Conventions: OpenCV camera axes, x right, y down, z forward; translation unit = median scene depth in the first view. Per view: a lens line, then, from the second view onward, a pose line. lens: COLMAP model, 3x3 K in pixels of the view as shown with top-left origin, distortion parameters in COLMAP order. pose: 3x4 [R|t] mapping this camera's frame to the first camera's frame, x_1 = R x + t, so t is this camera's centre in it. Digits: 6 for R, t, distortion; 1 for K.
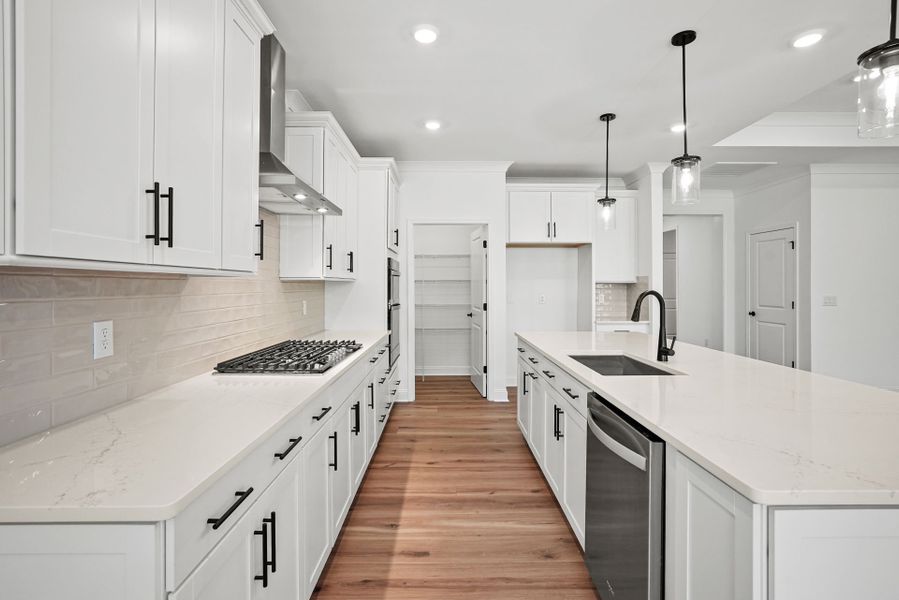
lens RADIAL K [[424.6, 0, 446.3], [0, 424.6, 287.1], [0, 0, 1]] dist [-0.050147, 0.023080]
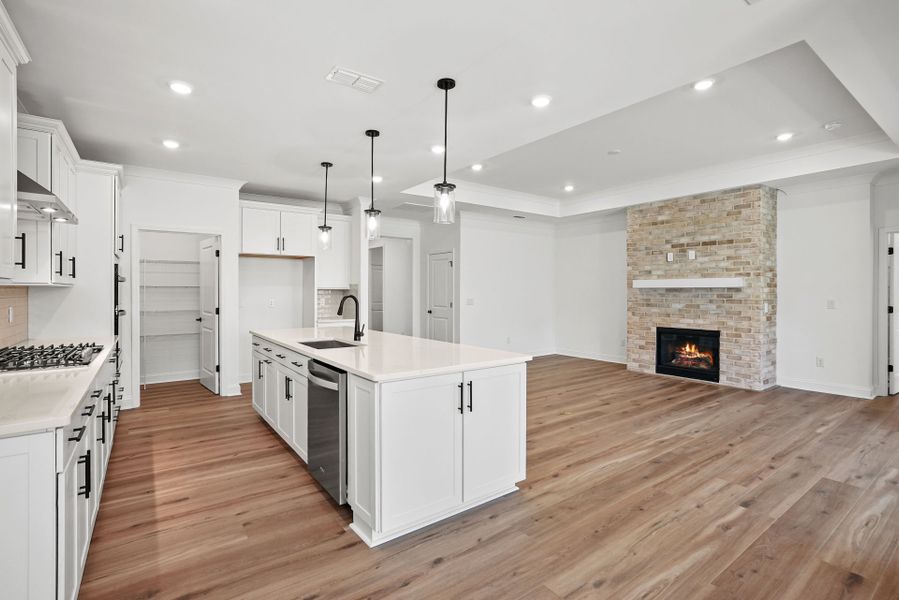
lens RADIAL K [[424.6, 0, 446.3], [0, 424.6, 287.1], [0, 0, 1]] dist [-0.050147, 0.023080]
pose [[0.810255, 0.006716, 0.586038, -0.090600], [0.001619, 0.999905, -0.013698, 0.001234], [-0.586075, 0.012048, 0.810167, -0.309184]]
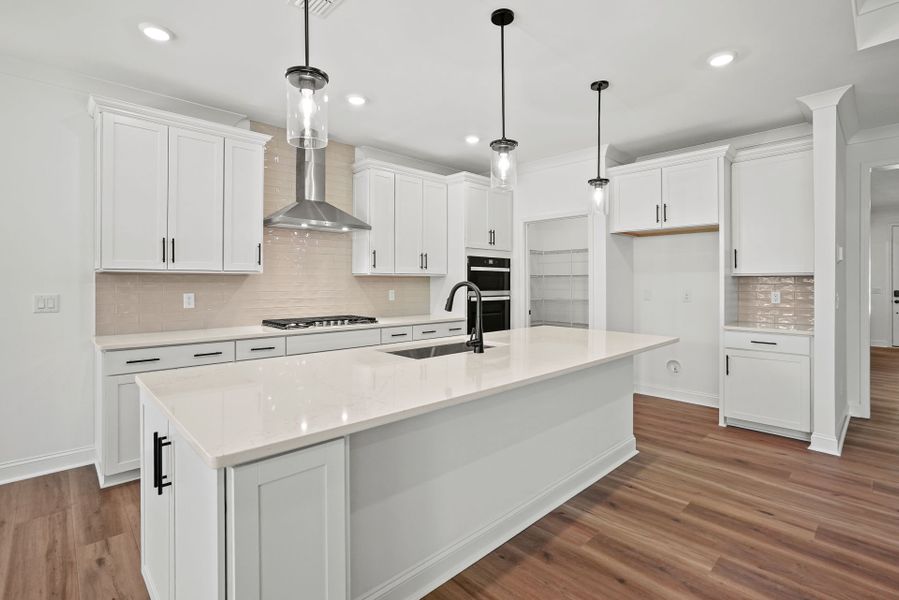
lens RADIAL K [[424.6, 0, 446.3], [0, 424.6, 287.1], [0, 0, 1]] dist [-0.050147, 0.023080]
pose [[0.688079, 0.010601, -0.725558, 0.797923], [-0.004741, 0.999938, 0.010114, 0.006248], [0.725620, -0.003519, 0.688087, 0.171840]]
